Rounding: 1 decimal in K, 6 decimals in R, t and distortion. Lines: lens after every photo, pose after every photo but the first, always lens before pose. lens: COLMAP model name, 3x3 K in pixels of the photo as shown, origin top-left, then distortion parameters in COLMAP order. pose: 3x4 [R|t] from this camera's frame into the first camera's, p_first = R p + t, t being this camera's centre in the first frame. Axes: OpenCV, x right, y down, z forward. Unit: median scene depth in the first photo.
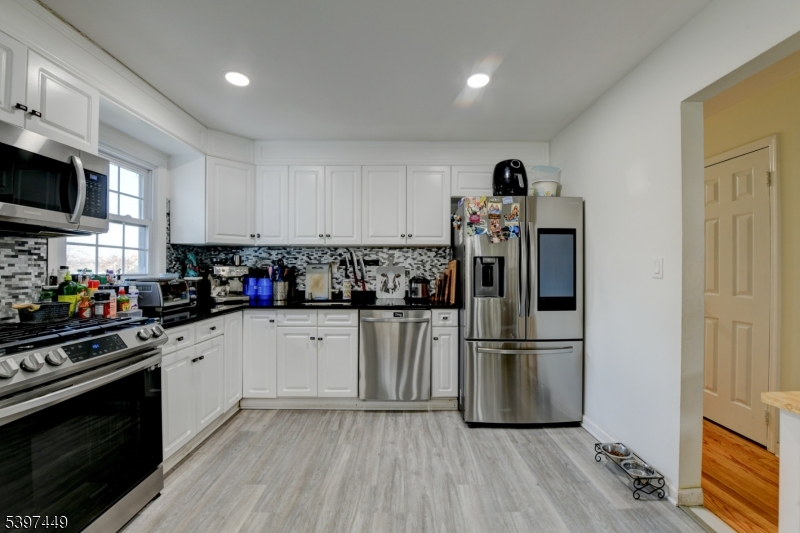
lens RADIAL K [[326.4, 0, 401.1], [0, 326.4, 267.1], [0, 0, 1]] dist [-0.019530, -0.001688]
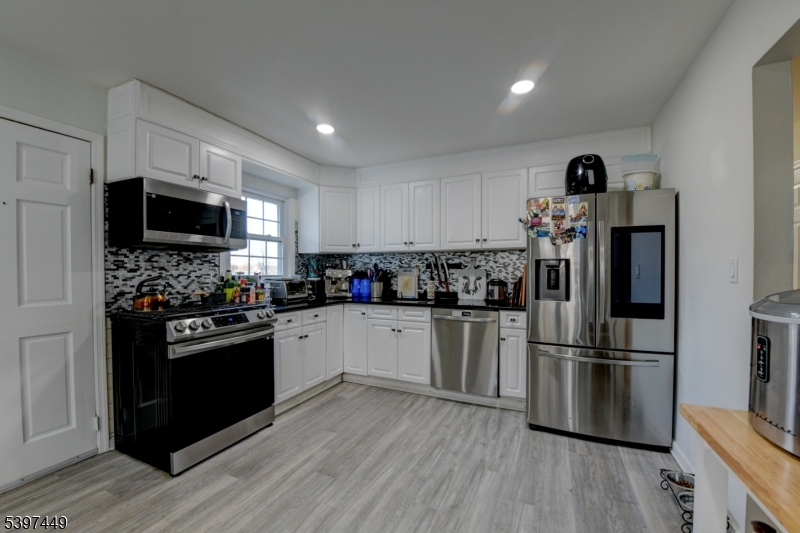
lens RADIAL K [[326.4, 0, 410.4], [0, 326.4, 273.7], [0, 0, 1]] dist [-0.019530, -0.001688]
pose [[0.913740, 0.001798, -0.406296, 0.278961], [0.002861, 0.999937, 0.010859, 0.000191], [0.406290, -0.011084, 0.913677, -0.066517]]
